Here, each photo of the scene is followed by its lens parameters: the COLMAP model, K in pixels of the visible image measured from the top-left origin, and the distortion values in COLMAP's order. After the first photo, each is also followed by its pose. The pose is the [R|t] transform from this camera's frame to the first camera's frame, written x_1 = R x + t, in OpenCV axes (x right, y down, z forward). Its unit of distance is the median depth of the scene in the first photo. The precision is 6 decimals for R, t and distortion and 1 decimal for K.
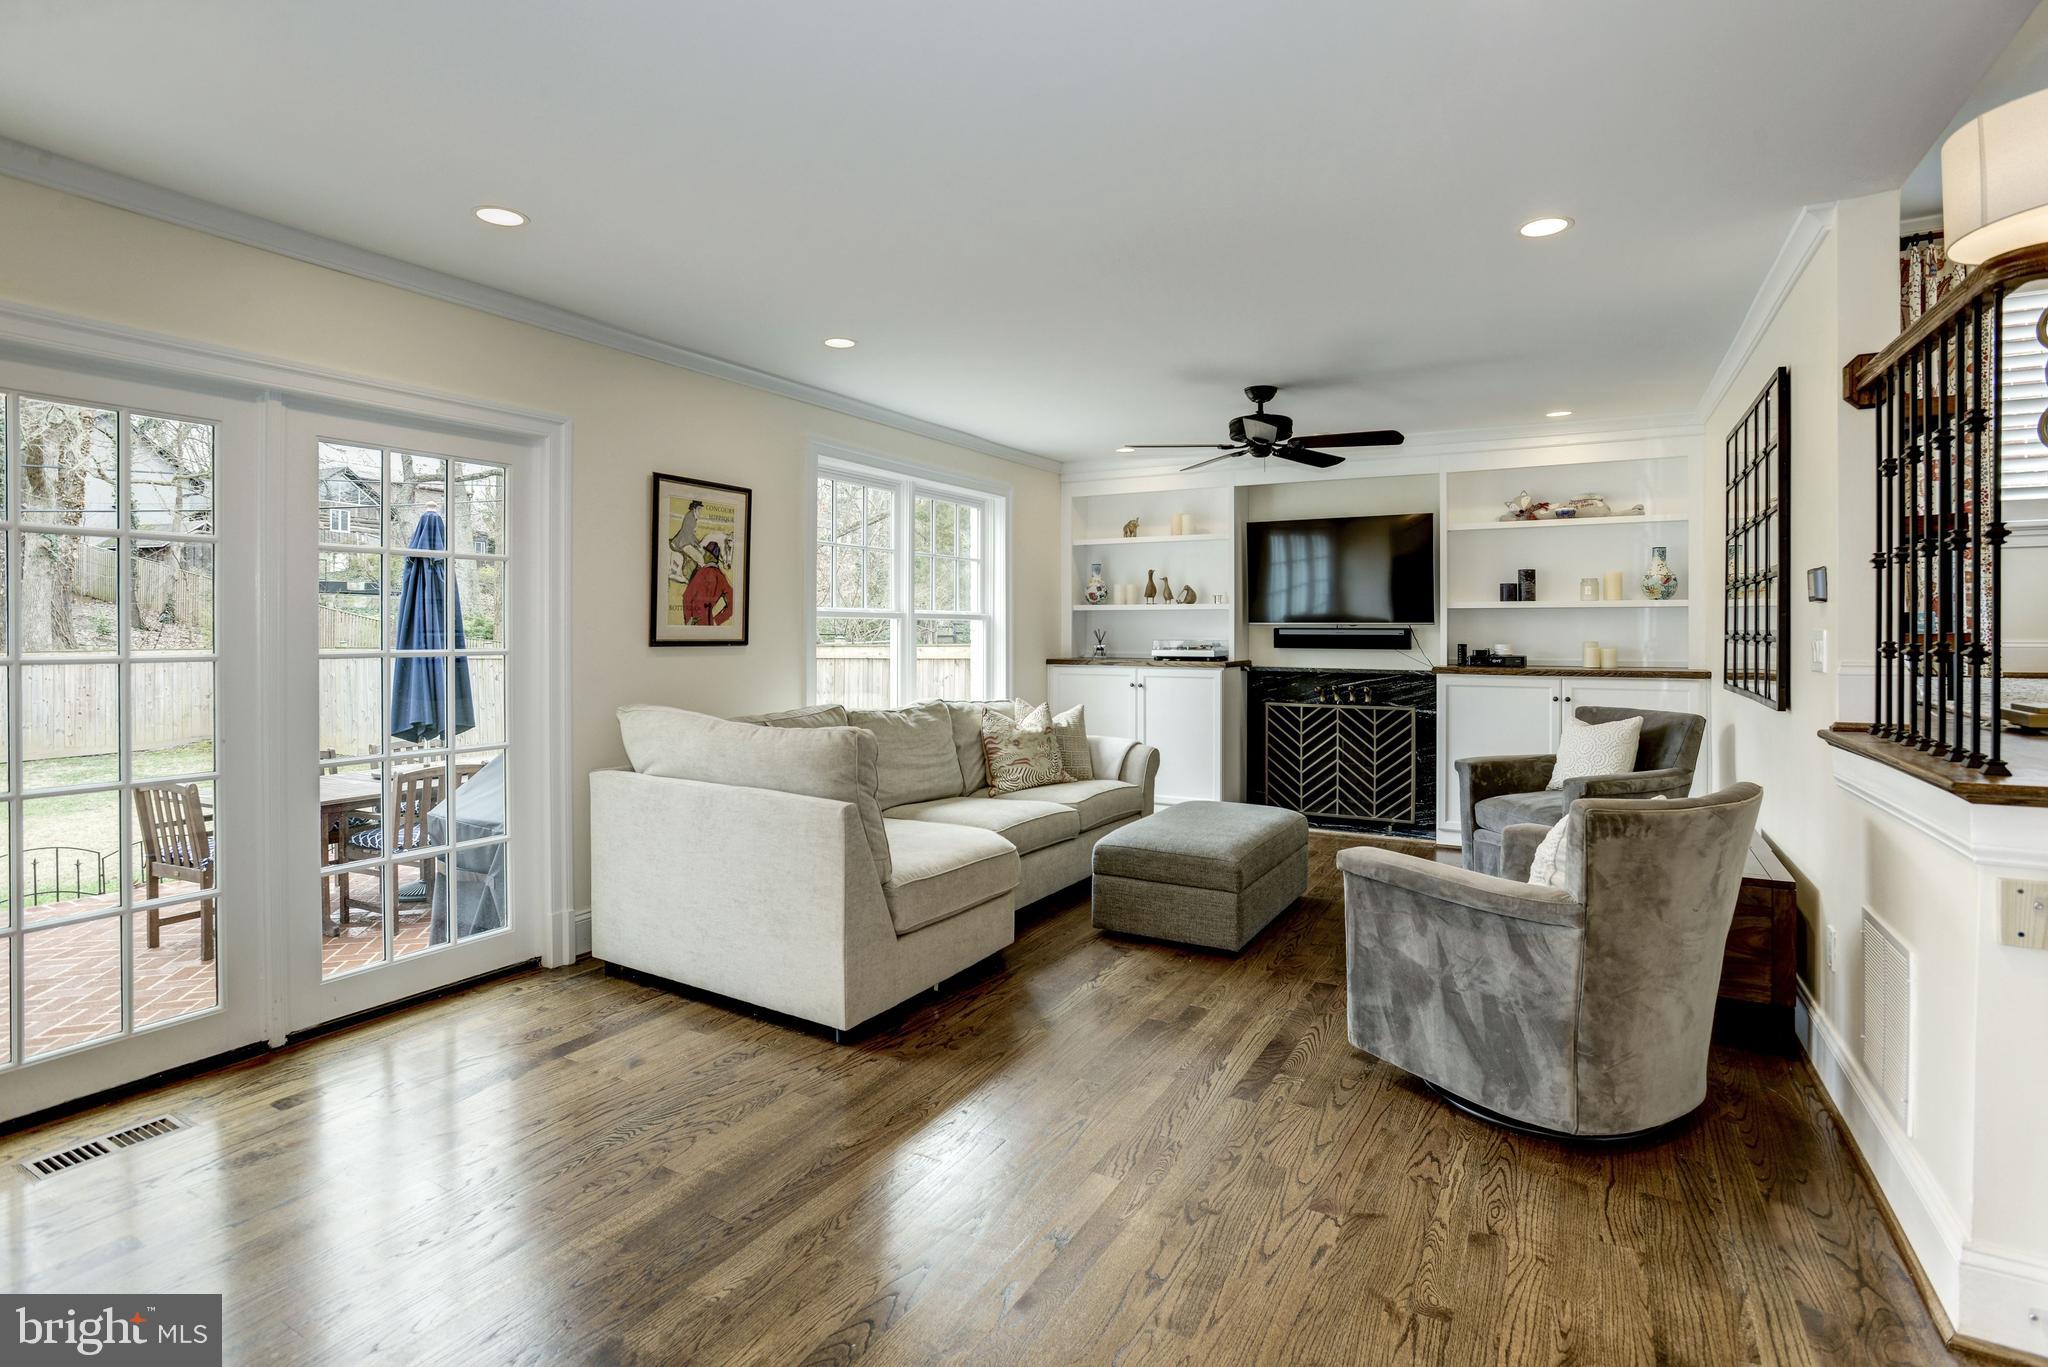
lens RADIAL K [[999.5, 0, 1035.1], [0, 999.5, 633.0], [0, 0, 1]] dist [-0.031661, 0.013967]
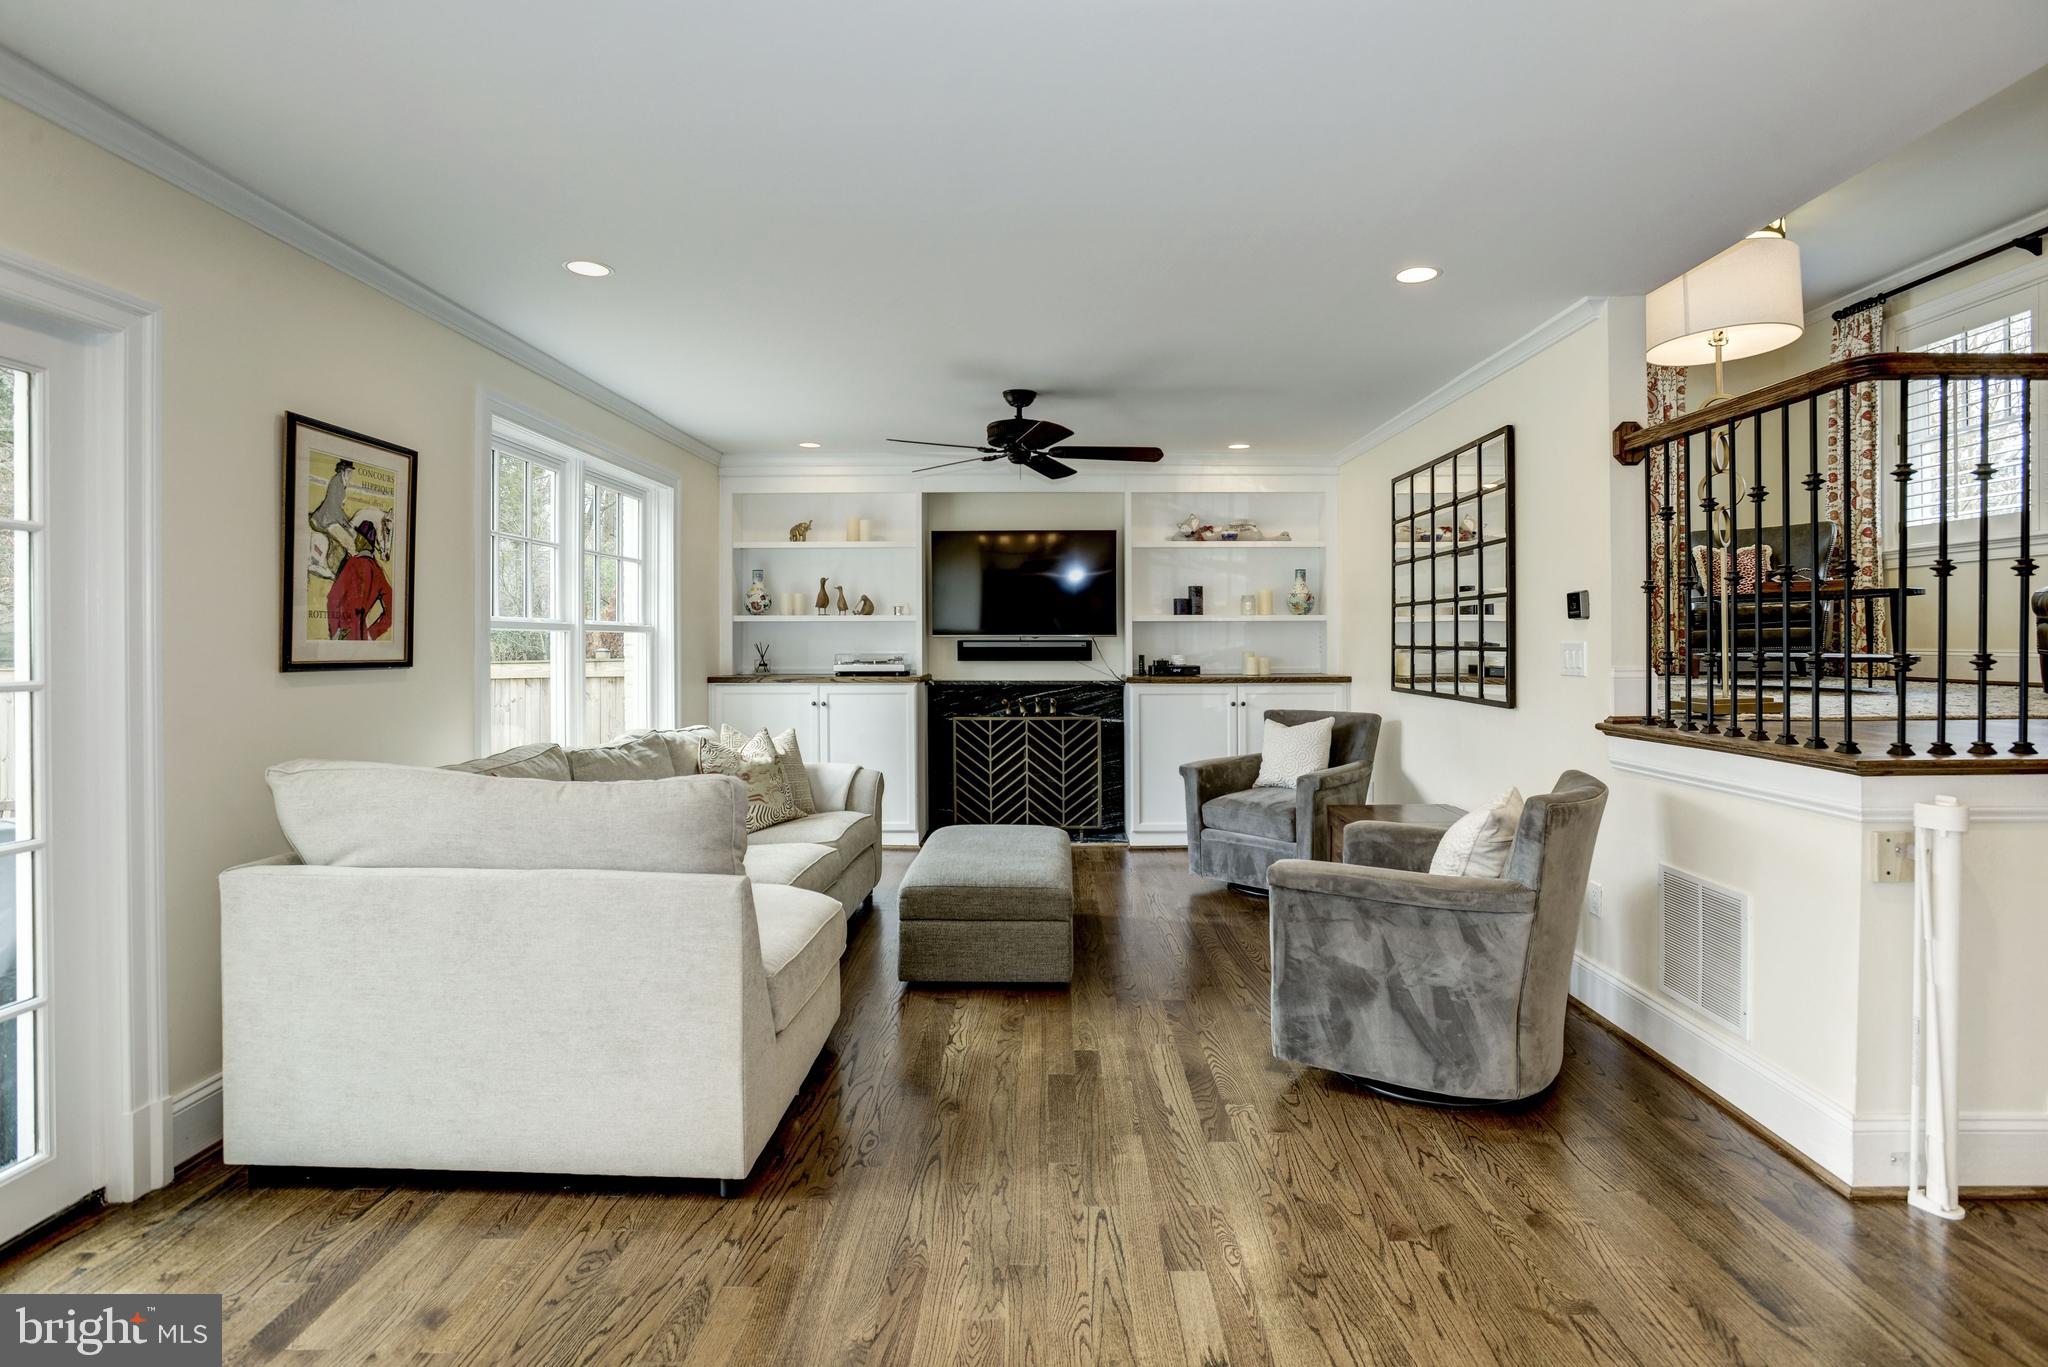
lens RADIAL K [[999.5, 0, 1070.0], [0, 999.5, 639.6], [0, 0, 1]] dist [-0.031661, 0.013967]
pose [[0.869581, -0.003173, 0.493780, -0.243227], [0.005665, 0.999978, -0.003550, -0.002840], [-0.493758, 0.005884, 0.869579, 0.158662]]
